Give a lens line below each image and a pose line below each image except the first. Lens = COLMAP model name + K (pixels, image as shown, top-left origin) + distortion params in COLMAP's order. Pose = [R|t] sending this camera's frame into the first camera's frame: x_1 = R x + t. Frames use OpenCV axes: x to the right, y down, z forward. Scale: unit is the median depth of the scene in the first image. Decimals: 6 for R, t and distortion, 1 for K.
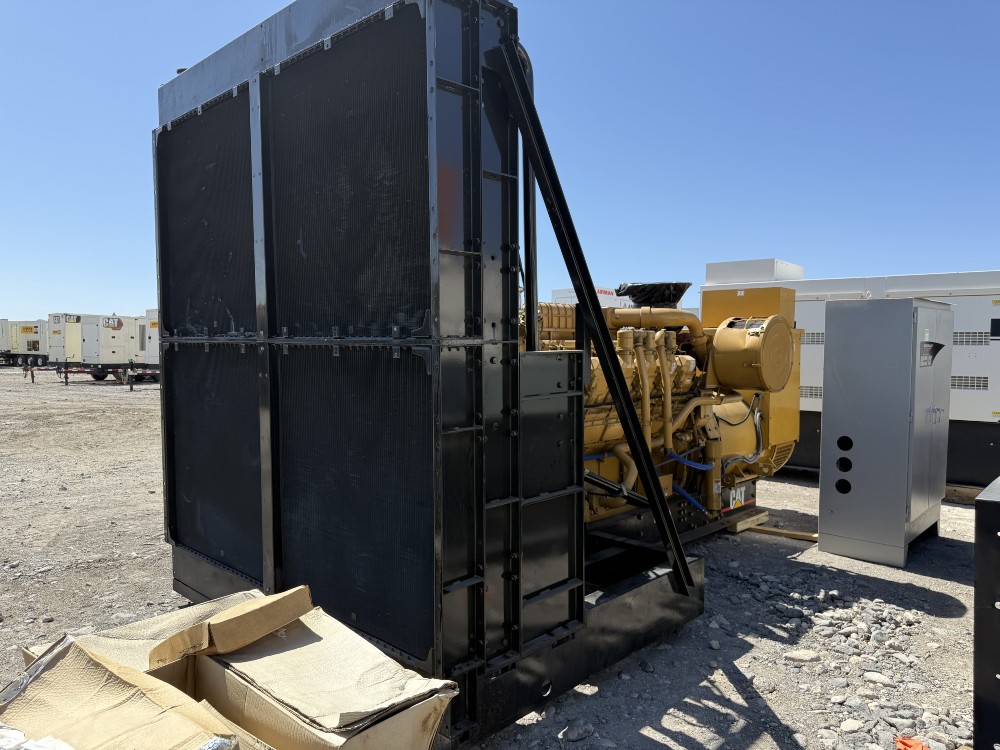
lens RADIAL K [[698.0, 0, 500.0], [0, 698.0, 375.0], [0, 0, 1]] dist [0.175684, -0.001158]
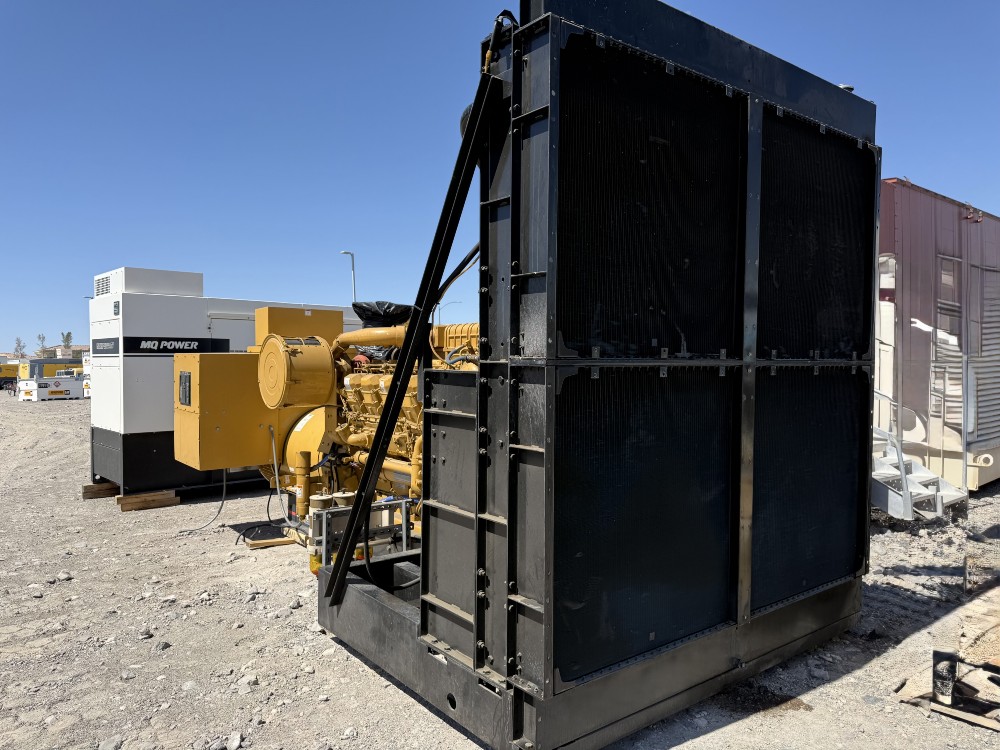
lens RADIAL K [[720.5, 0, 500.0], [0, 720.5, 375.0], [0, 0, 1]] dist [0.002387, -0.007190]
pose [[0.137153, -0.023614, 0.990268, -1.280286], [0.043740, 0.998885, 0.017762, -0.059882], [-0.989584, 0.040878, 0.138033, 1.127827]]
